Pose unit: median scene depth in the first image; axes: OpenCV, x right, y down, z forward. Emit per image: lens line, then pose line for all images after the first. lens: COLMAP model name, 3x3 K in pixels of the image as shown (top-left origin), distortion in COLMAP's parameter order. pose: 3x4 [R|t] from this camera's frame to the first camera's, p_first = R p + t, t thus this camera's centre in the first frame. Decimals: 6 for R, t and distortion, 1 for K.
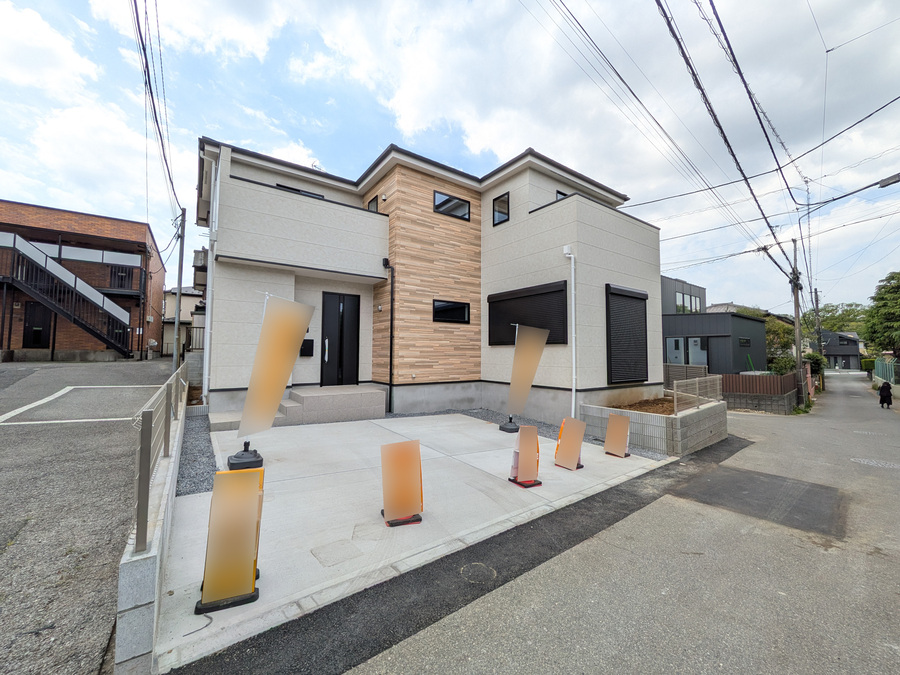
lens RADIAL K [[355.6, 0, 452.5], [0, 355.6, 332.8], [0, 0, 1]] dist [0.000167, 0.000540]
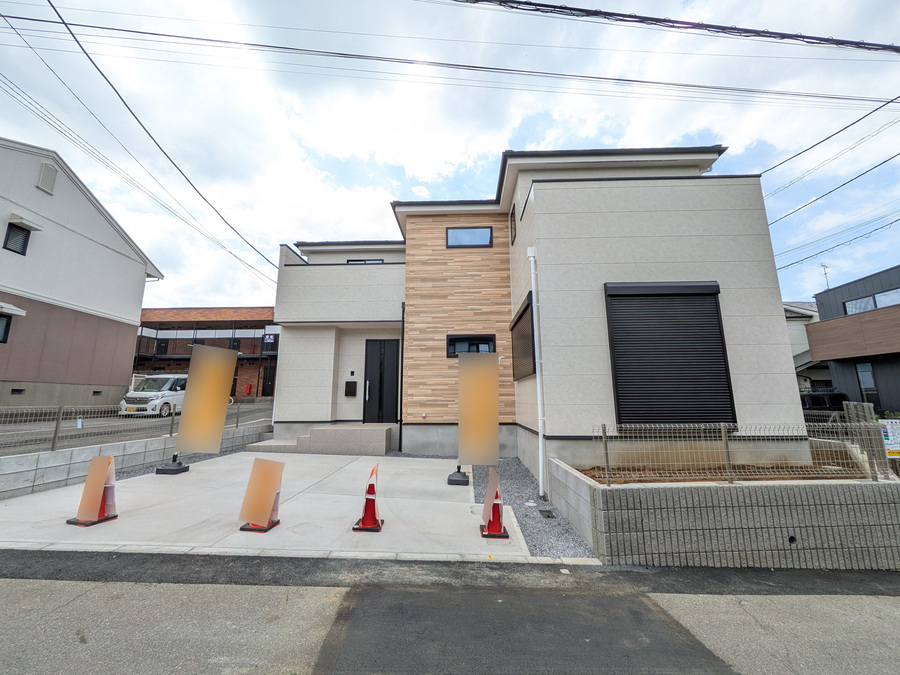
lens RADIAL K [[355.6, 0, 452.5], [0, 355.6, 332.8], [0, 0, 1]] dist [0.000167, 0.000540]
pose [[0.788887, -0.123259, -0.602050, 0.585660], [0.043507, 0.988423, -0.145353, 0.044813], [0.612996, 0.088474, 0.785117, 0.271458]]
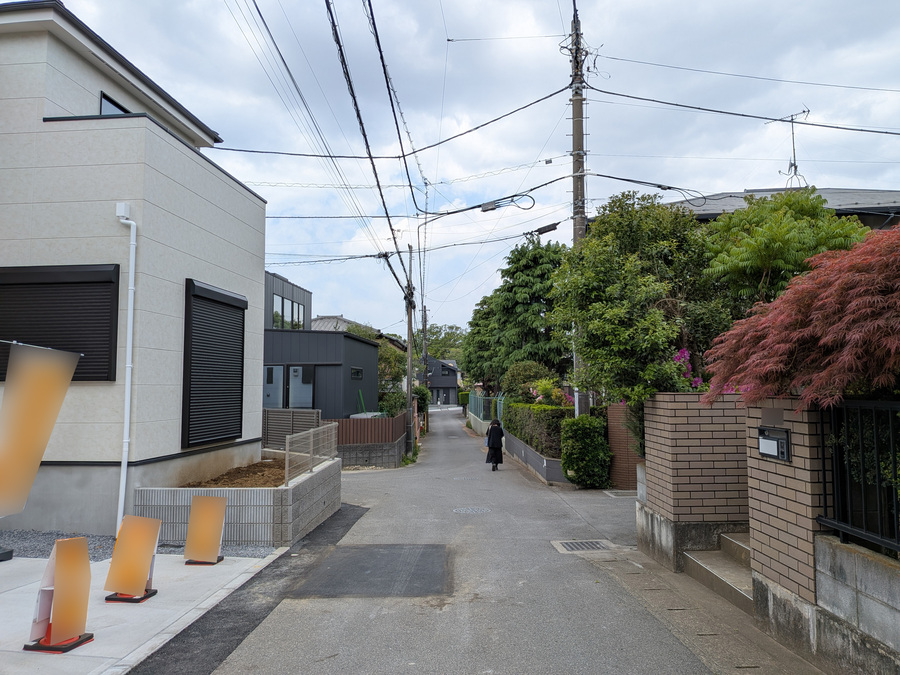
lens RADIAL K [[649.0, 0, 450.0], [0, 649.0, 337.5], [0, 0, 1]] dist [0.073526, -0.126438]
pose [[0.665589, 0.044092, 0.745015, -0.081598], [-0.029172, 0.999027, -0.033063, -0.014740], [-0.745748, 0.000273, 0.666228, -0.053216]]
